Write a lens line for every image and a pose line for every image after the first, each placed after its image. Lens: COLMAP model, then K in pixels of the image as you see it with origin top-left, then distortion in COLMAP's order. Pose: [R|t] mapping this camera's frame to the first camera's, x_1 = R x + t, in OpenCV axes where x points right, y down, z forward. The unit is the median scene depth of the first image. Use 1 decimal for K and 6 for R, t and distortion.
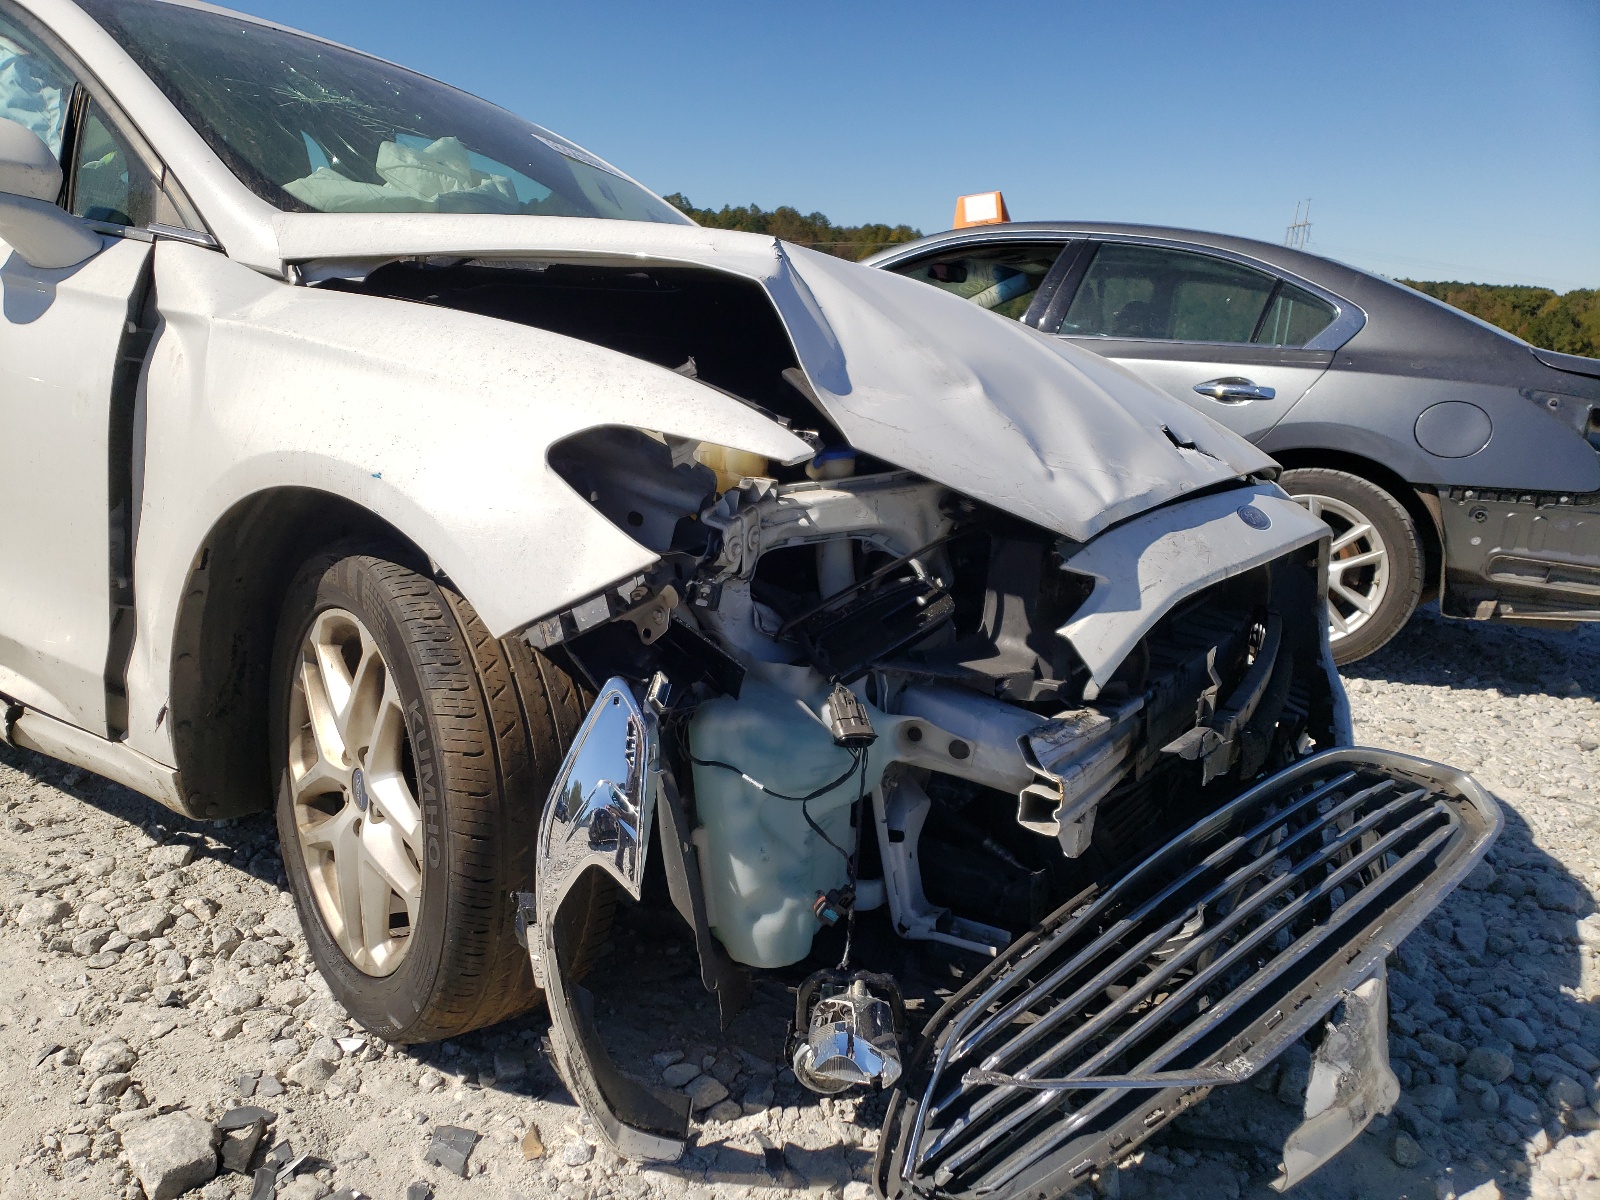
lens RADIAL K [[1530.6, 0, 762.4], [0, 1530.6, 533.9], [0, 0, 1]] dist [0.125421, -0.262596]
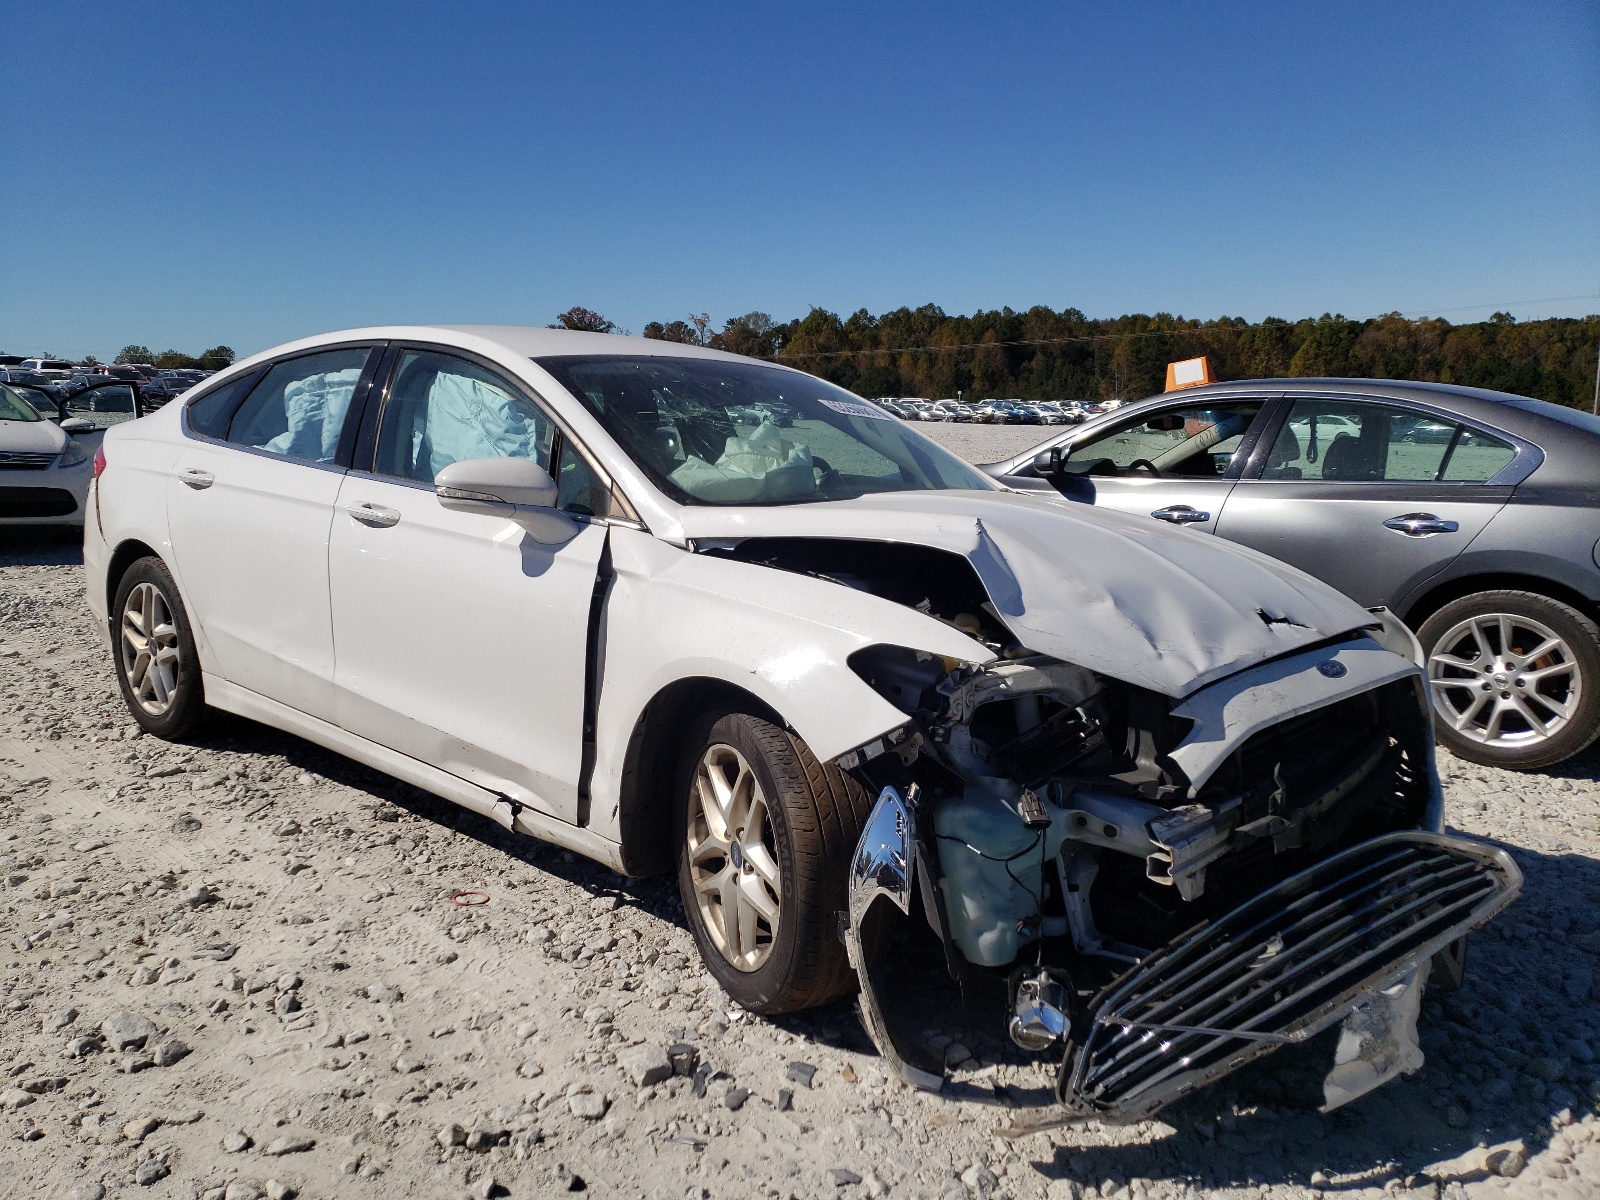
lens RADIAL K [[1530.6, 0, 762.4], [0, 1530.6, 533.9], [0, 0, 1]] dist [0.125421, -0.262596]
pose [[0.985068, -0.036457, -0.168261, 0.054353], [0.025426, 0.997412, -0.067253, -0.064361], [0.170278, 0.061971, 0.983446, -0.622038]]
